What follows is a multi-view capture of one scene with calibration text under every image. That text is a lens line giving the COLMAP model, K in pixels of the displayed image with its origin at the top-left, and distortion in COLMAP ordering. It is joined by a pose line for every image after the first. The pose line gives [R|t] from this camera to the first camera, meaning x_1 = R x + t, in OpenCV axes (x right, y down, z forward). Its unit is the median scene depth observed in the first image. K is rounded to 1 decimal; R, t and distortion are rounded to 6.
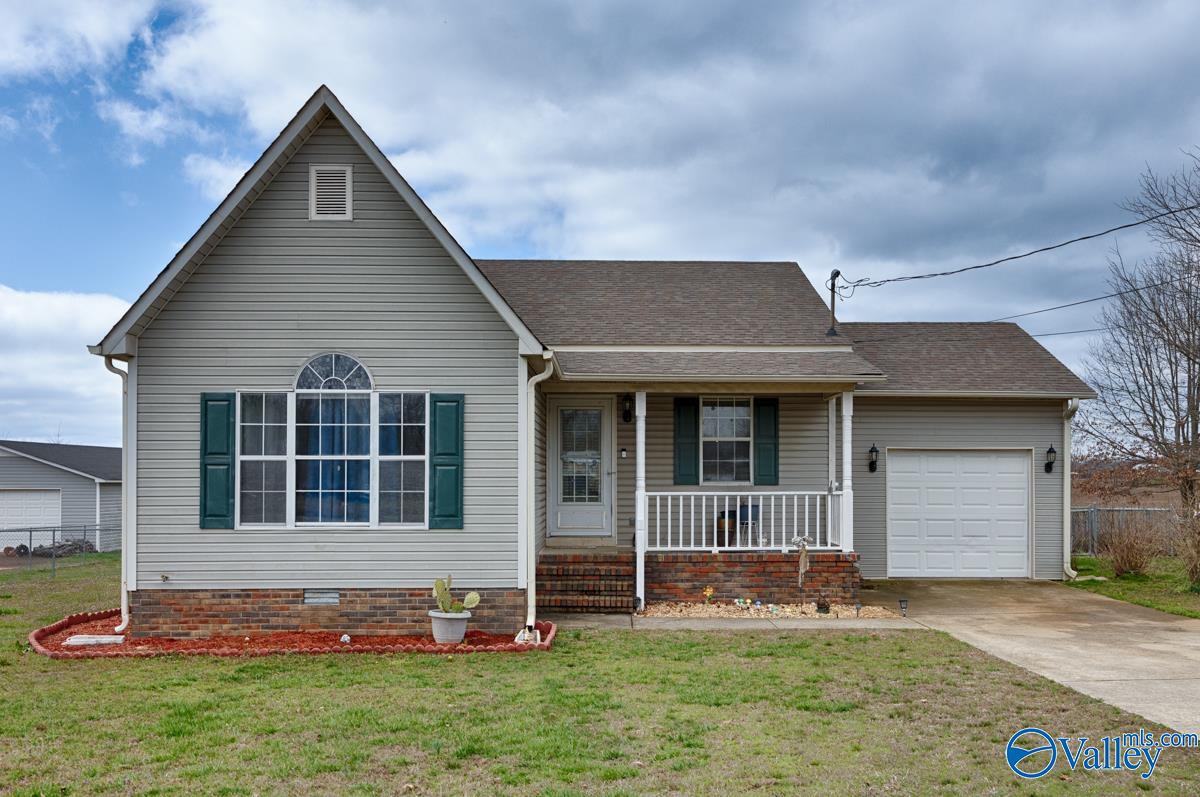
lens RADIAL K [[1209.2, 0, 600.3], [0, 1209.2, 463.1], [0, 0, 1]] dist [-0.050990, 0.156230]
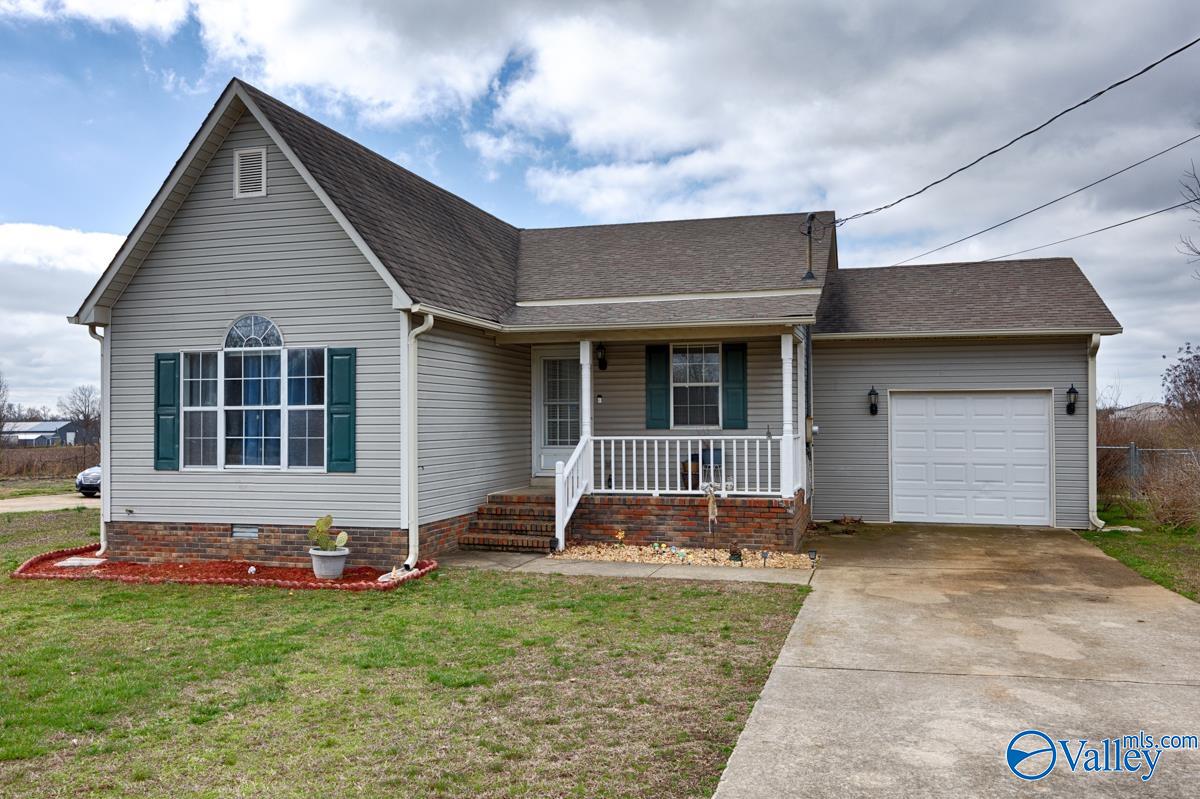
lens RADIAL K [[976.1, 0, 600.0], [0, 976.1, 399.5], [0, 0, 1]] dist [0.000429, -0.001612]
pose [[0.949208, -0.012495, -0.314402, 0.369465], [0.010408, 0.999911, -0.008317, -0.001309], [0.314478, 0.004623, 0.949253, 0.235419]]
